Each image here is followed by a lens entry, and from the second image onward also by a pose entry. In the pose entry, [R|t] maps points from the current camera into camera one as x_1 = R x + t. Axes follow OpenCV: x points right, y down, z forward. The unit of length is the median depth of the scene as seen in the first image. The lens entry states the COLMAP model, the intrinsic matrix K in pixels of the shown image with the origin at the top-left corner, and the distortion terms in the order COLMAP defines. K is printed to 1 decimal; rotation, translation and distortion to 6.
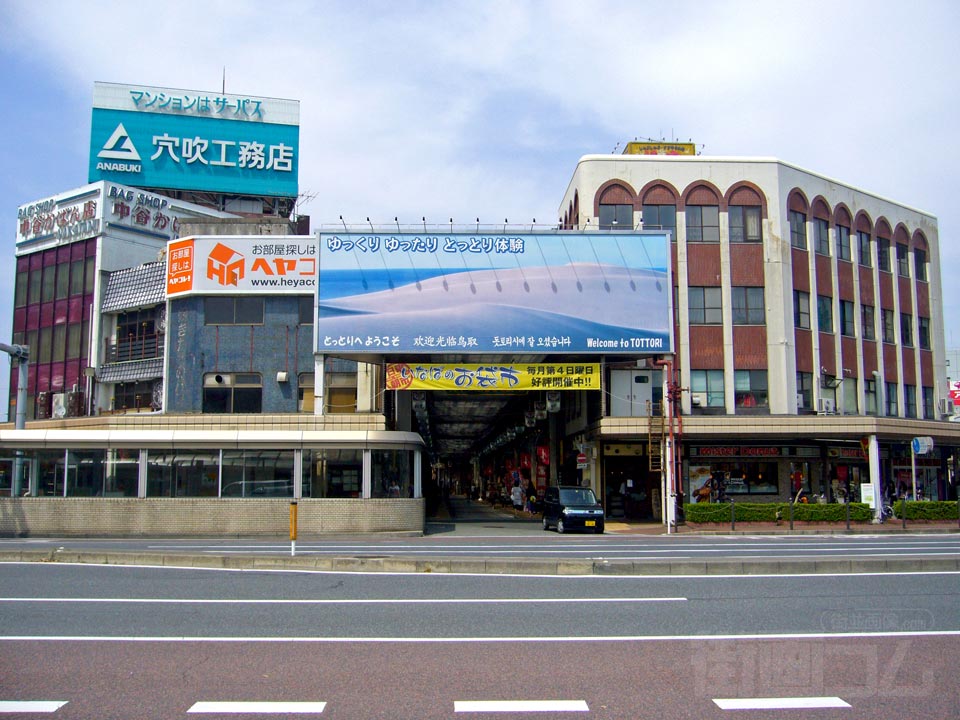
lens RADIAL K [[1012.8, 0, 480.0], [0, 1012.8, 360.0], [0, 0, 1]] dist [-0.080435, 0.043952]
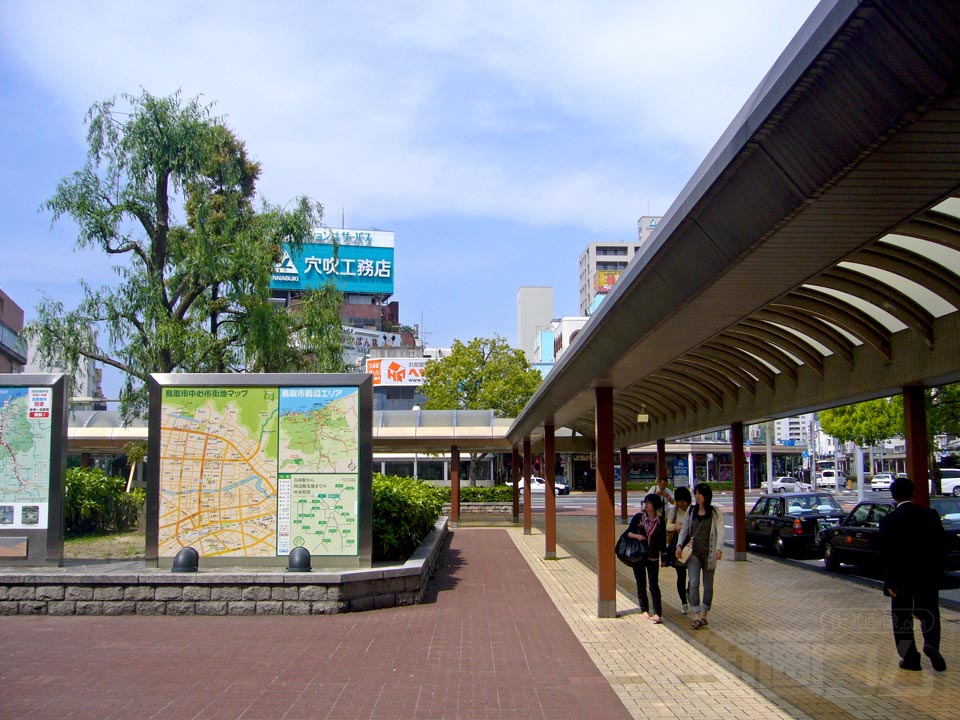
lens RADIAL K [[1012.8, 0, 480.0], [0, 1012.8, 360.0], [0, 0, 1]] dist [-0.080435, 0.043952]
pose [[0.999927, -0.002444, -0.011837, -0.026450], [0.002597, 0.999913, 0.012911, -0.078738], [0.011805, -0.012941, 0.999847, -0.614138]]
